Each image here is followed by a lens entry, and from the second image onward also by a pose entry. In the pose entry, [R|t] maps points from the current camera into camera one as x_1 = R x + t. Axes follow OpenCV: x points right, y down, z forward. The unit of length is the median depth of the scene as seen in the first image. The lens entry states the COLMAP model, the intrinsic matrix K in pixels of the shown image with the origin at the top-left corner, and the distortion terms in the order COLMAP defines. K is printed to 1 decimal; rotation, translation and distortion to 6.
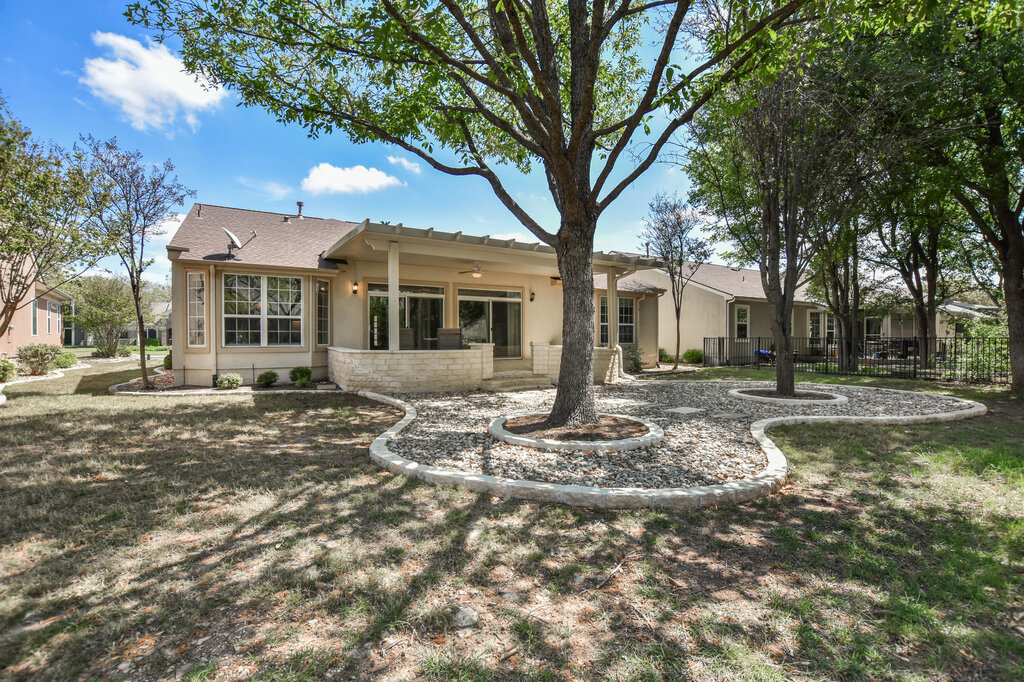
lens RADIAL K [[464.9, 0, 513.6], [0, 464.9, 342.0], [0, 0, 1]] dist [-0.031680, 0.003136]
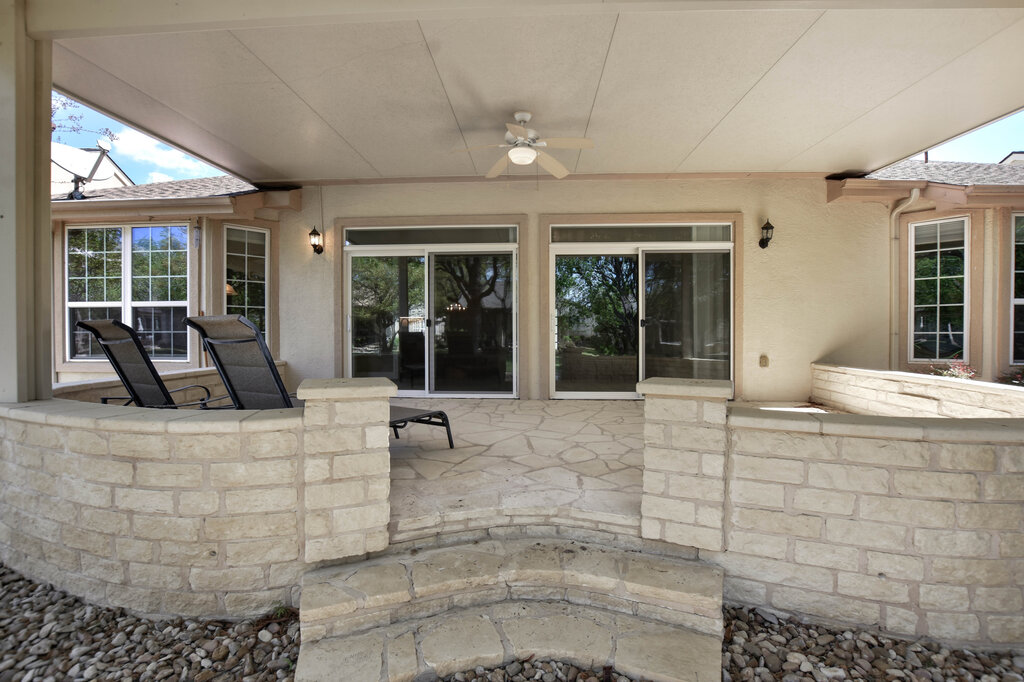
lens RADIAL K [[464.9, 0, 509.3], [0, 464.9, 339.0], [0, 0, 1]] dist [-0.031680, 0.003136]
pose [[0.827334, 0.001649, -0.561707, 0.084684], [-0.003463, 0.999992, -0.002164, -0.012566], [0.561699, 0.003735, 0.827333, 0.632930]]
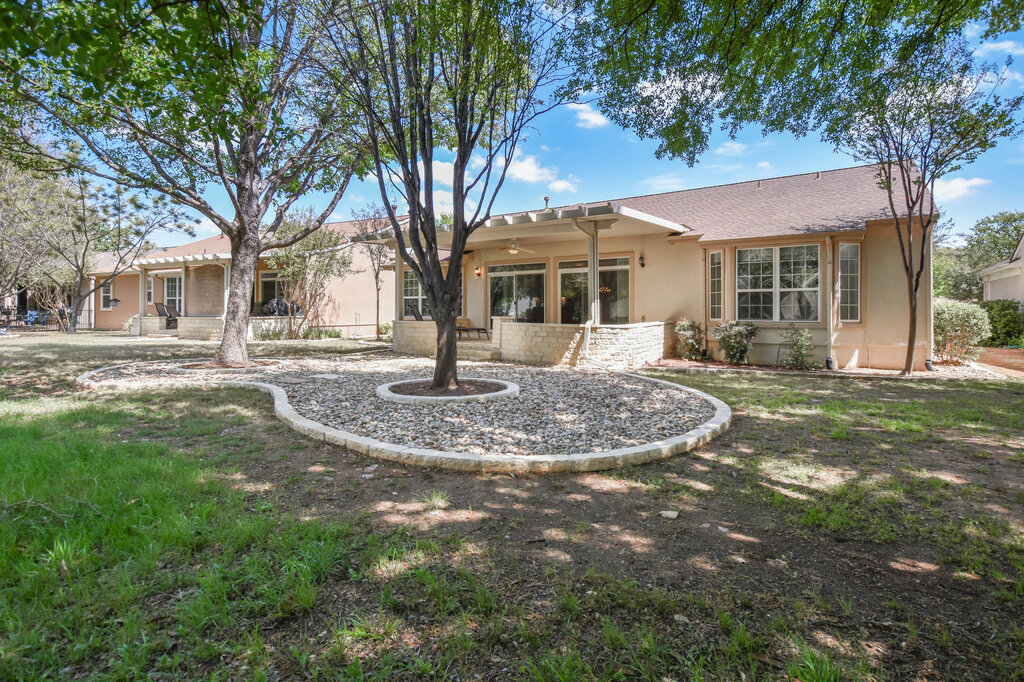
lens RADIAL K [[503.4, 0, 502.5], [0, 503.4, 313.9], [0, 0, 1]] dist [-0.003115, -0.000274]
pose [[0.394061, 0.001947, -0.919082, 0.828841], [-0.009275, 0.999955, -0.001859, -0.001162], [0.919038, 0.009257, 0.394061, 0.465714]]
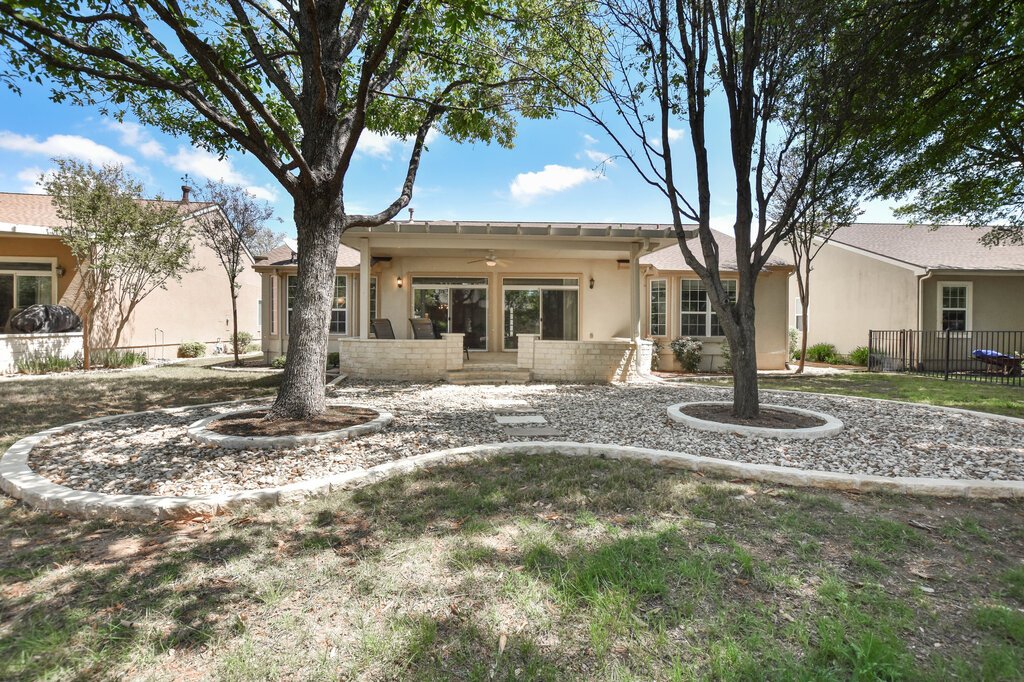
lens RADIAL K [[464.9, 0, 509.7], [0, 464.9, 331.0], [0, 0, 1]] dist [-0.031680, 0.003136]
pose [[0.868847, 0.006065, -0.495043, 0.379521], [-0.009736, 0.999941, -0.004837, 0.000972], [0.494984, 0.009023, 0.868855, 0.156122]]
